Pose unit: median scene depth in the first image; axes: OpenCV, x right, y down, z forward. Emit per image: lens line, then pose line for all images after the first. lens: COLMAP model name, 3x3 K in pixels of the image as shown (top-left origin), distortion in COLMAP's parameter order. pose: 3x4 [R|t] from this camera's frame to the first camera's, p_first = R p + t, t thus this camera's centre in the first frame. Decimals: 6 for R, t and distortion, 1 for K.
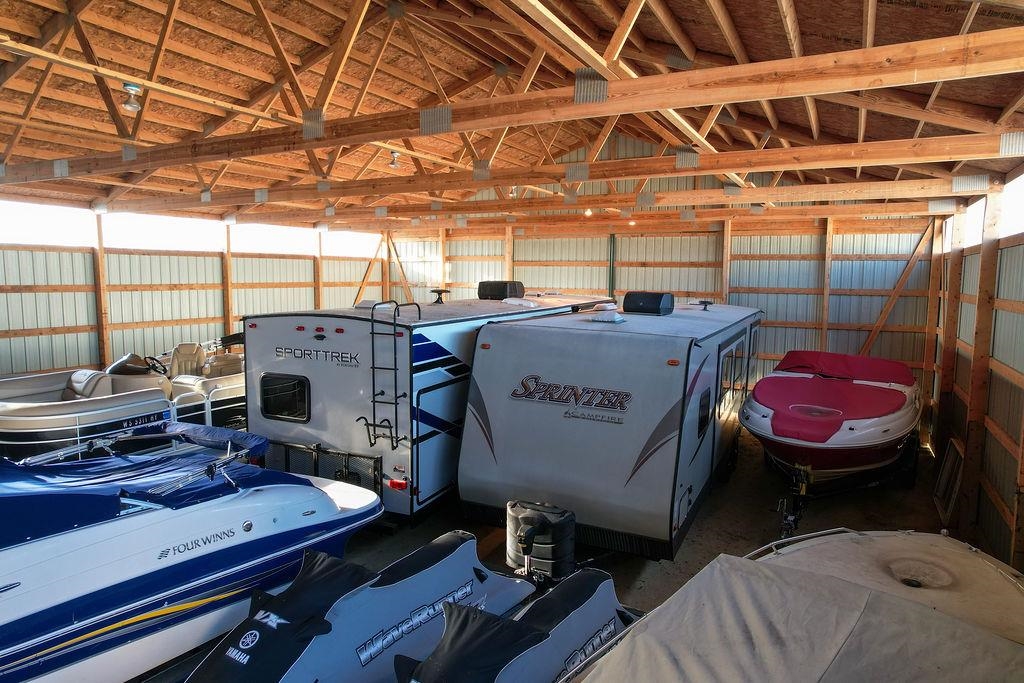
lens RADIAL K [[659.1, 0, 512.0], [0, 659.1, 341.5], [0, 0, 1]] dist [-0.078530, 0.058675]
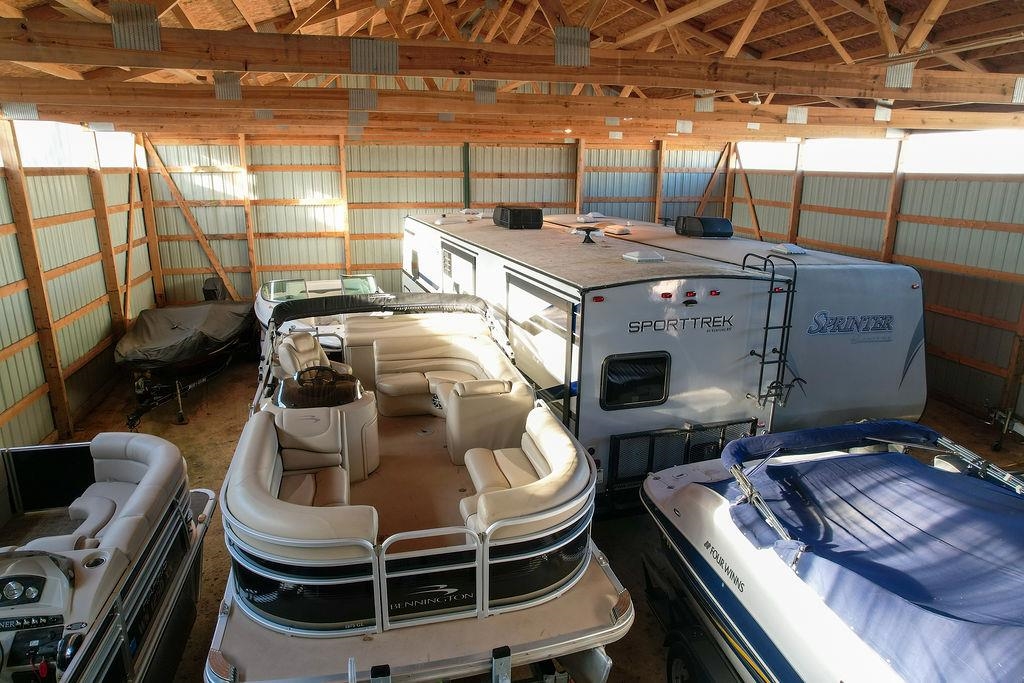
lens RADIAL K [[659.1, 0, 512.0], [0, 659.1, 341.5], [0, 0, 1]] dist [-0.078530, 0.058675]
pose [[0.750850, -0.173538, 0.637266, -0.459846], [0.063713, 0.979396, 0.191636, -0.061184], [-0.657392, -0.103288, 0.746436, 0.228348]]
